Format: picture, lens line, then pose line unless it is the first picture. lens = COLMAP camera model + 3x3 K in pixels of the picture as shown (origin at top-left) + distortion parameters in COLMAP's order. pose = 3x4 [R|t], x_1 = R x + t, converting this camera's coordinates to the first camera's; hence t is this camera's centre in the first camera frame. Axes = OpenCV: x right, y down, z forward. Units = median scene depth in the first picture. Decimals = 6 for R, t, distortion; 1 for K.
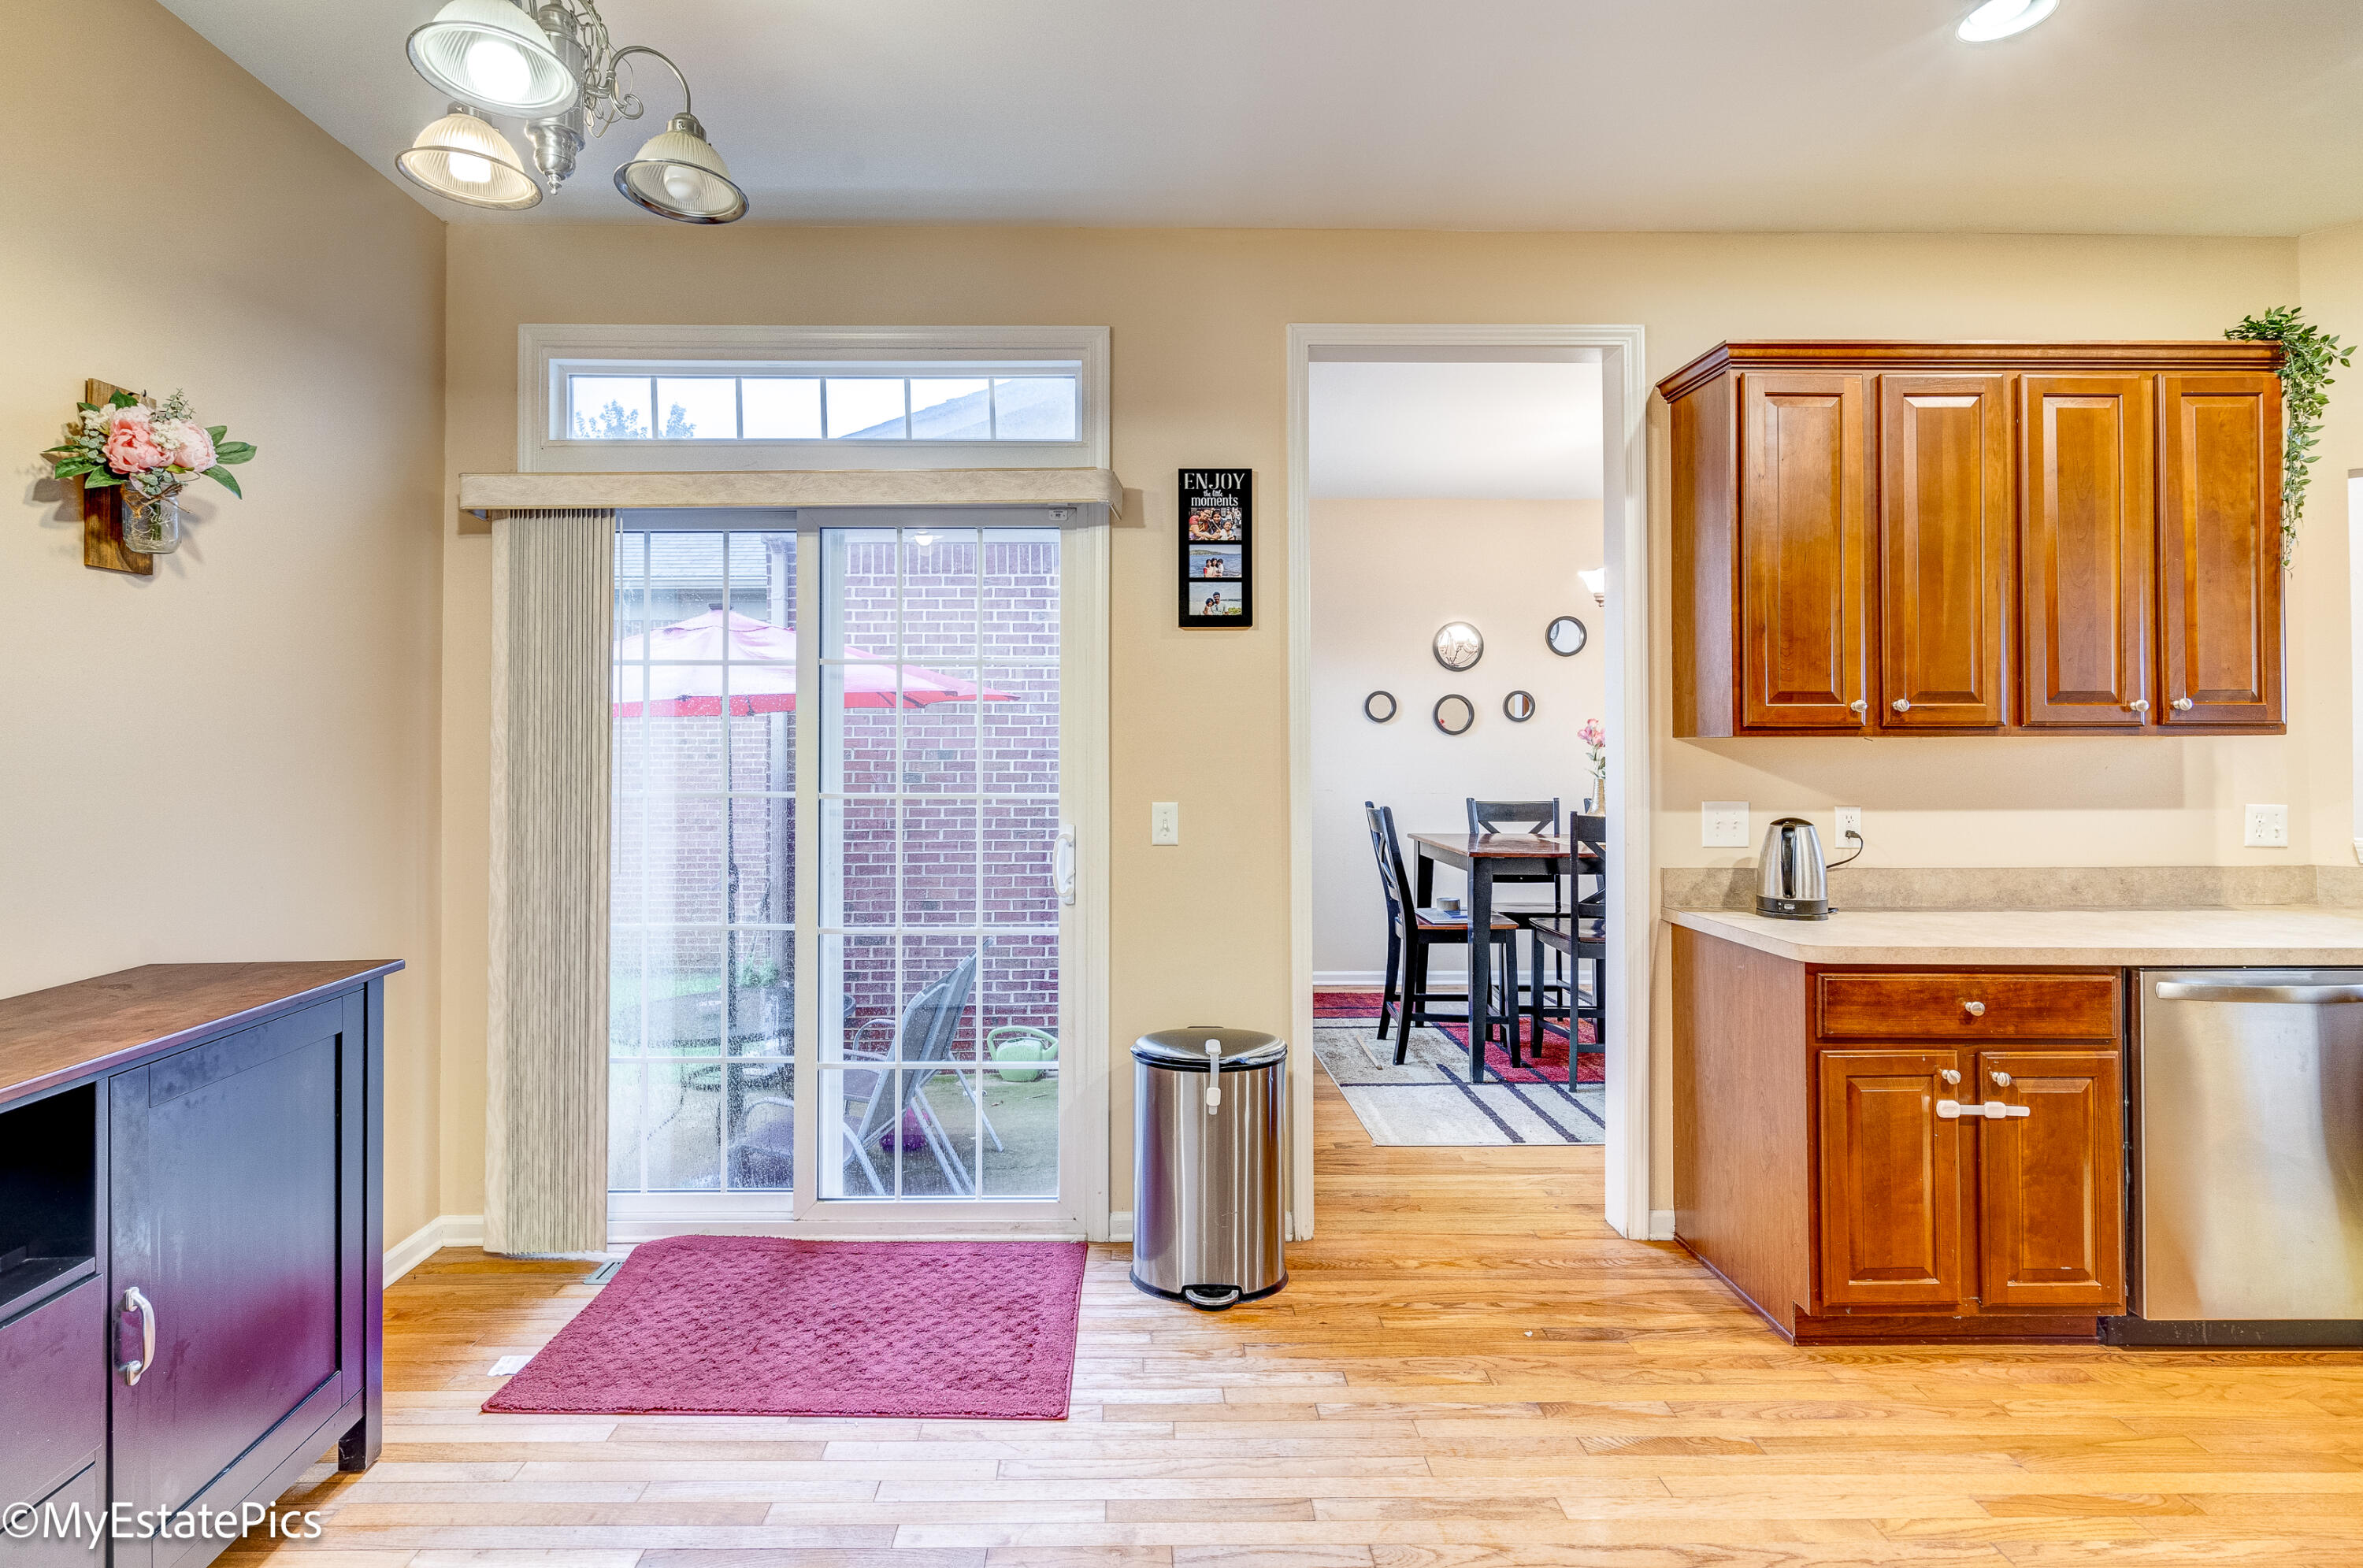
lens RADIAL K [[1112.7, 0, 1121.2], [0, 1112.7, 741.0], [0, 0, 1]] dist [-0.001332, -0.000147]
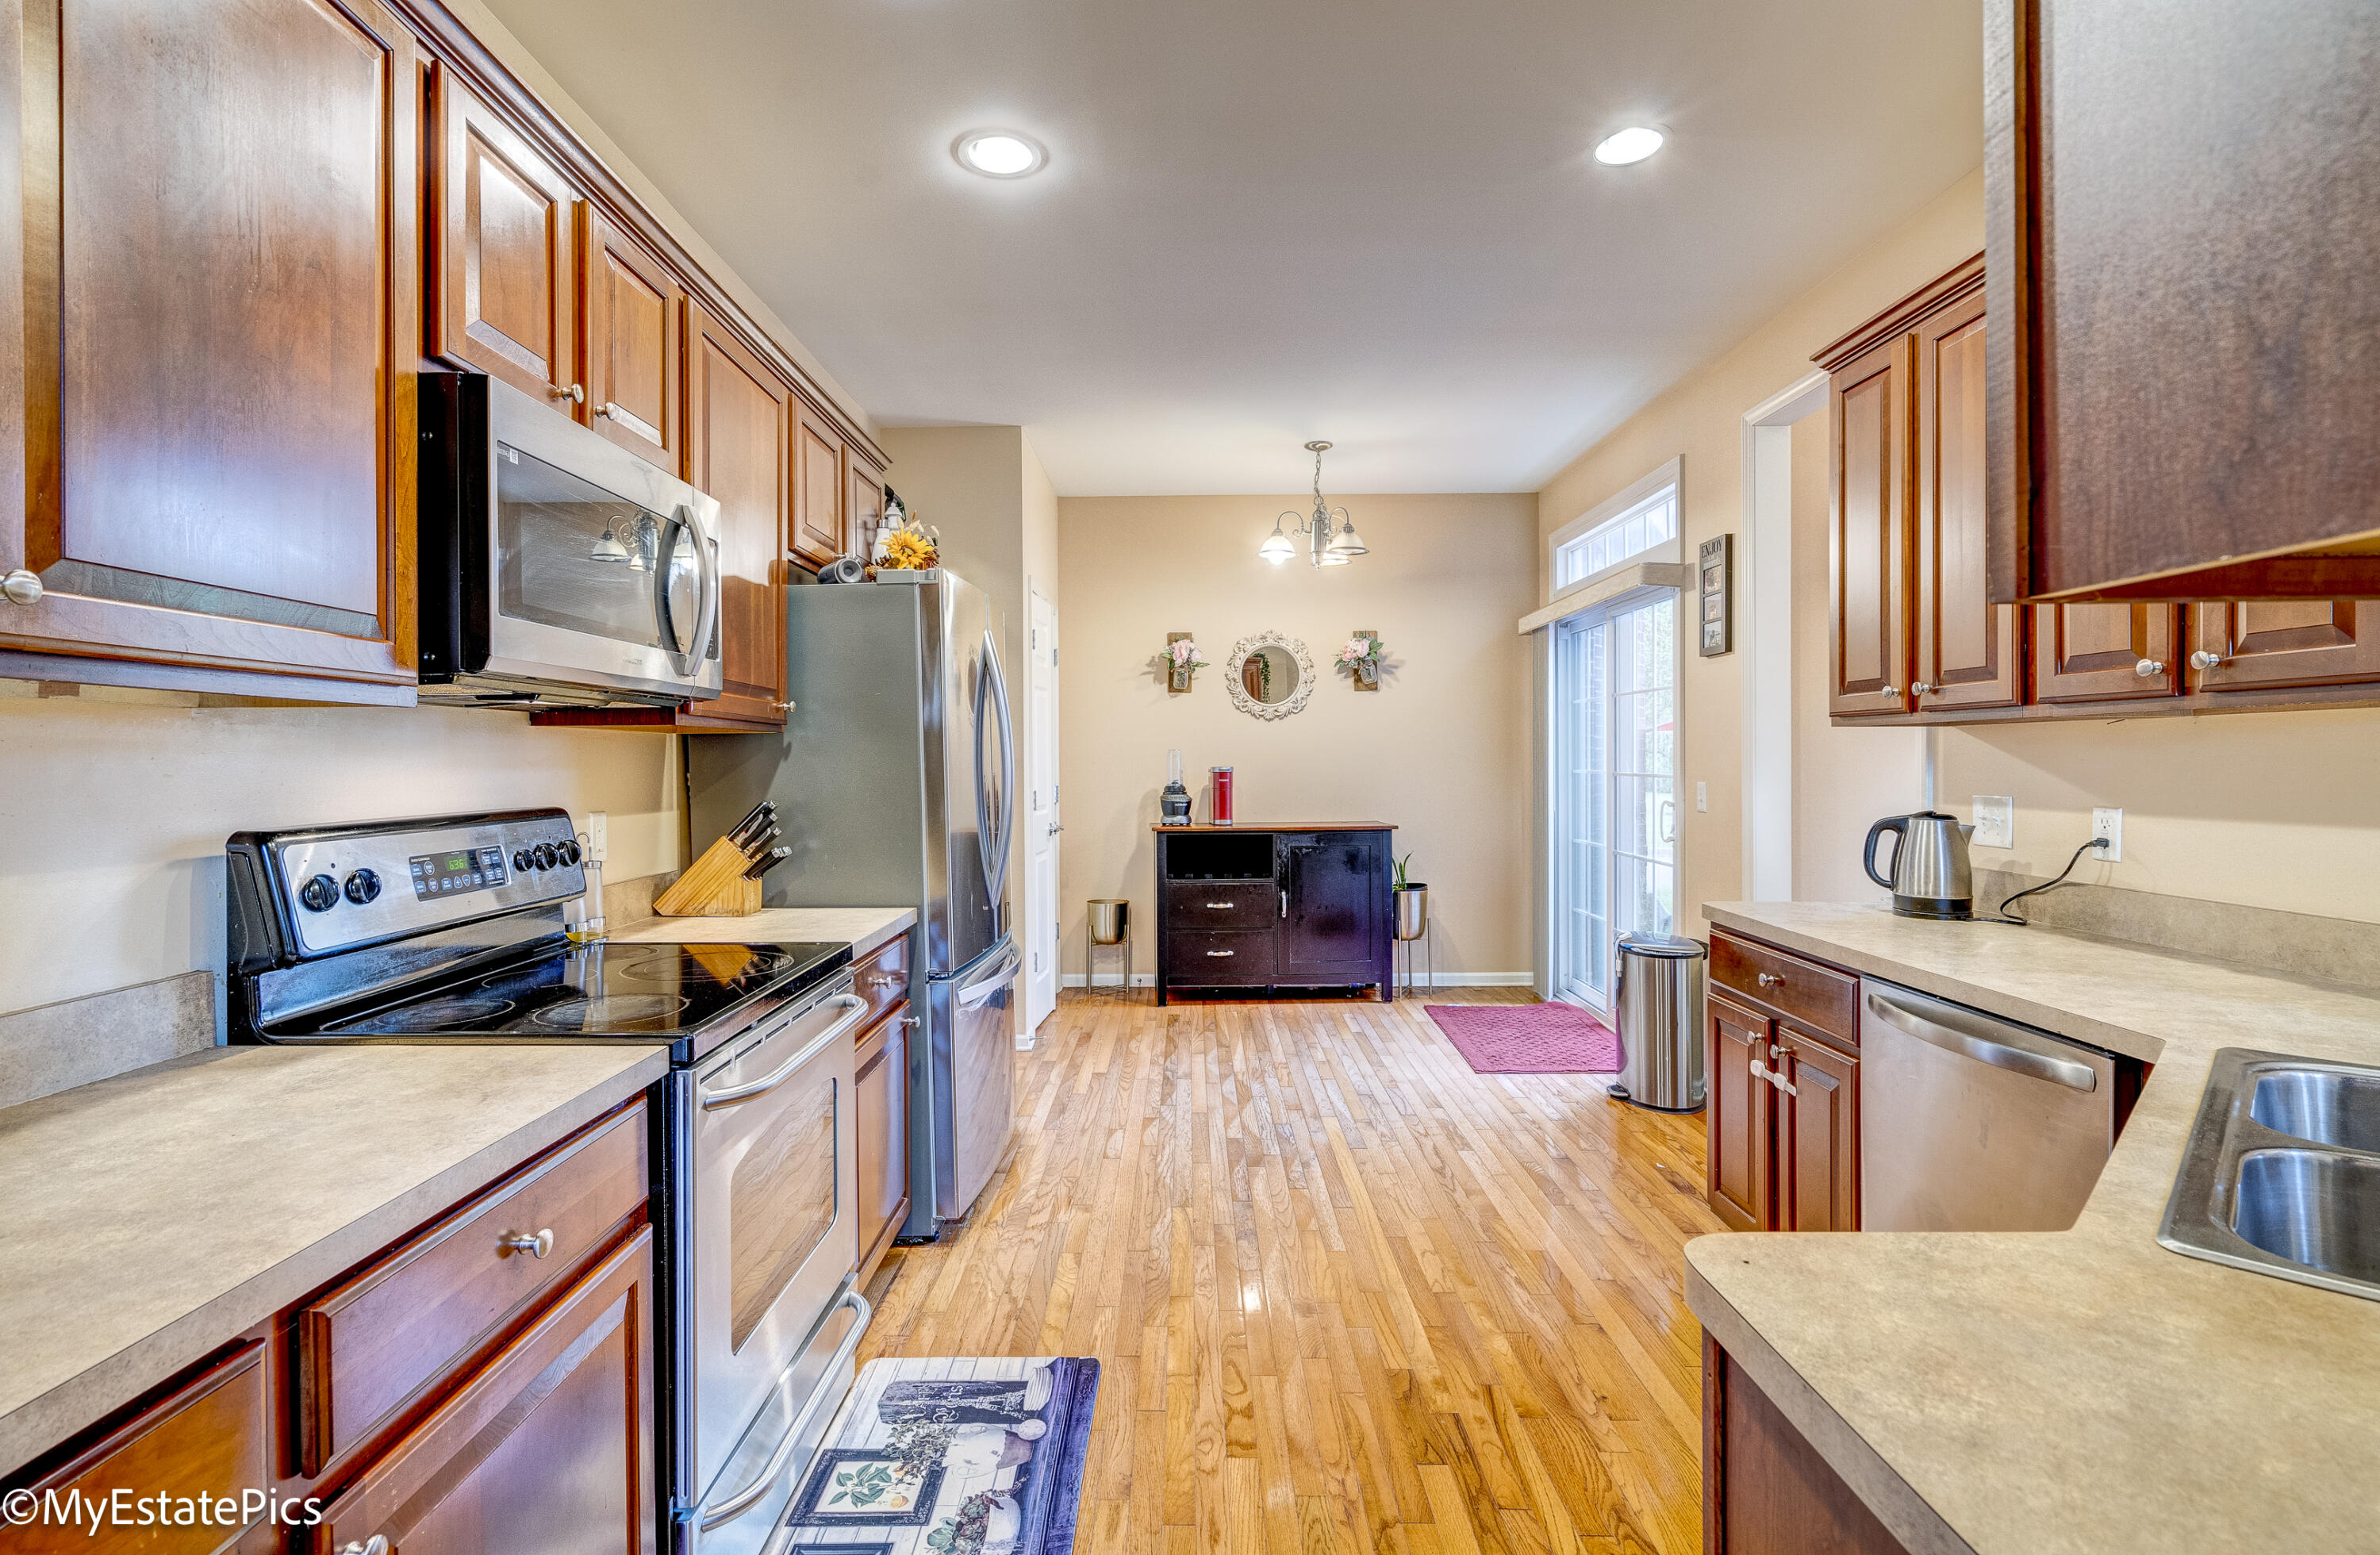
lens RADIAL K [[1107.0, 0, 1190.0], [0, 1107.0, 777.5], [0, 0, 1]] dist [-0.000492, 0.000138]
pose [[-0.004055, 0.019161, -0.999808, 1.613848], [0.008214, 0.999783, 0.019127, 0.019104], [0.999958, -0.008135, -0.004211, 0.397050]]
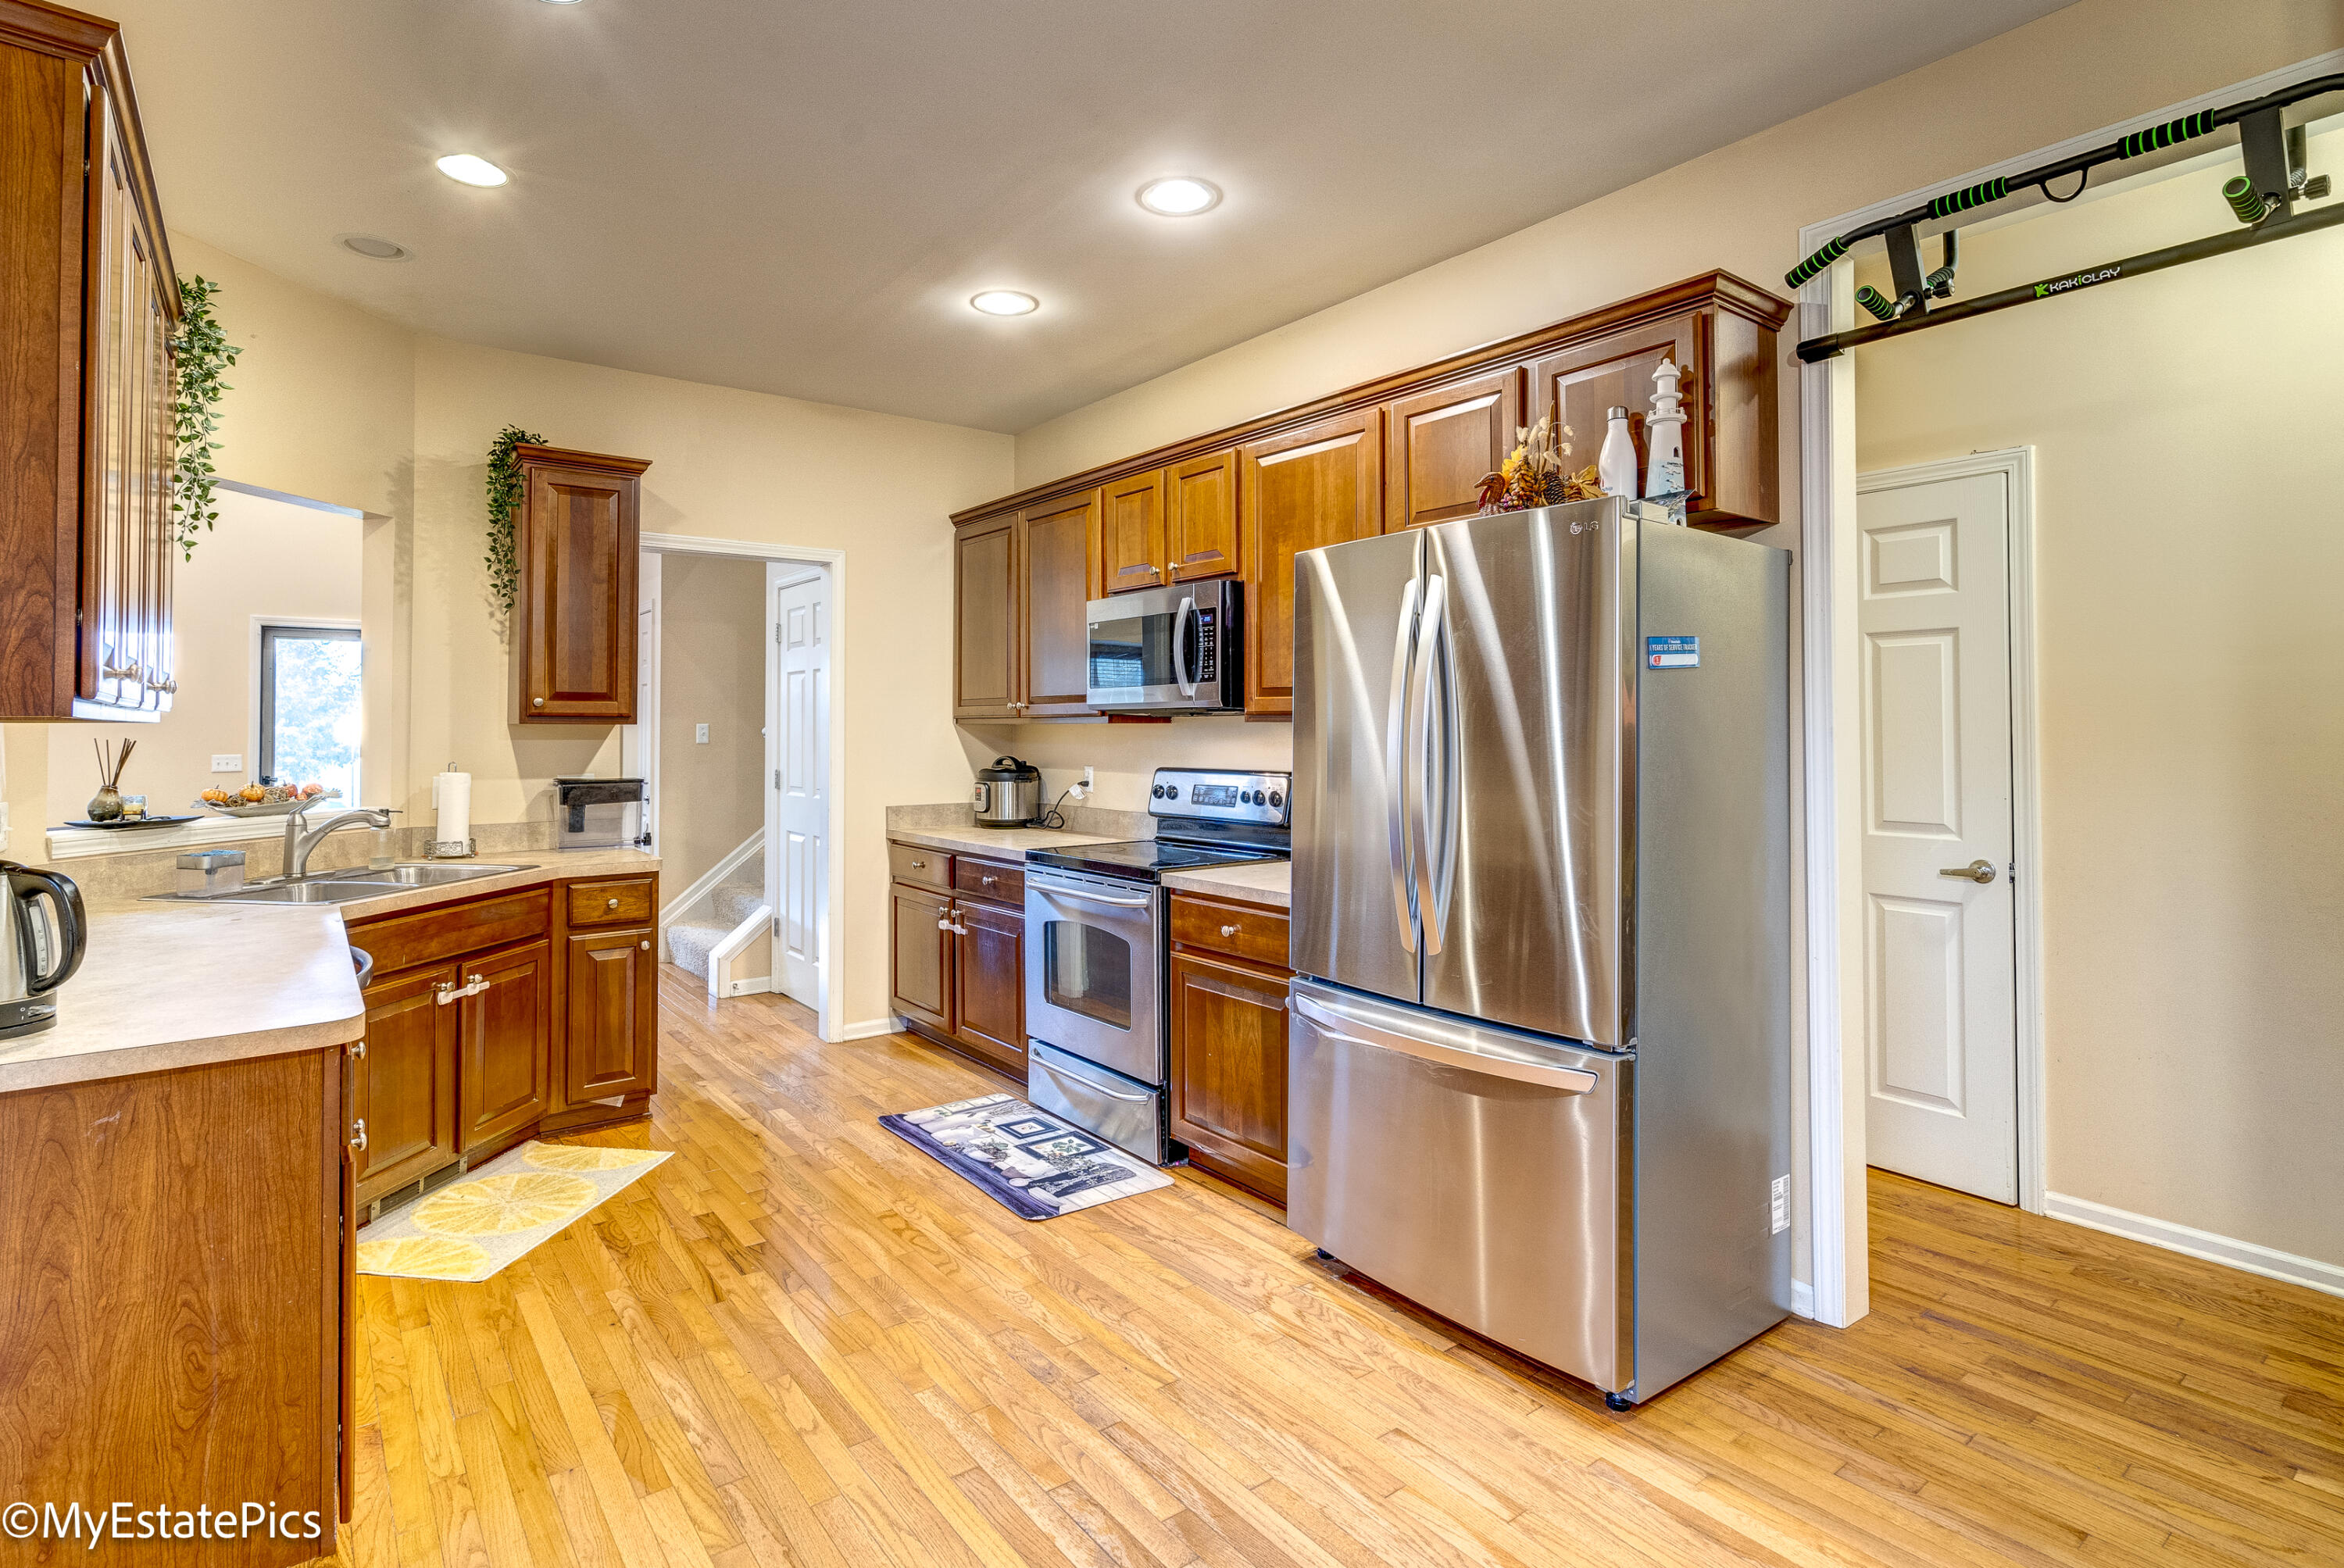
lens RADIAL K [[1152.2, 0, 1139.2], [0, 1152.2, 709.5], [0, 0, 1]] dist [-0.012990, 0.006412]
pose [[-0.591426, 0.017981, 0.806159, -0.235296], [0.002102, 0.999782, -0.020758, 0.005257], [-0.806356, -0.010582, -0.591335, 0.912960]]
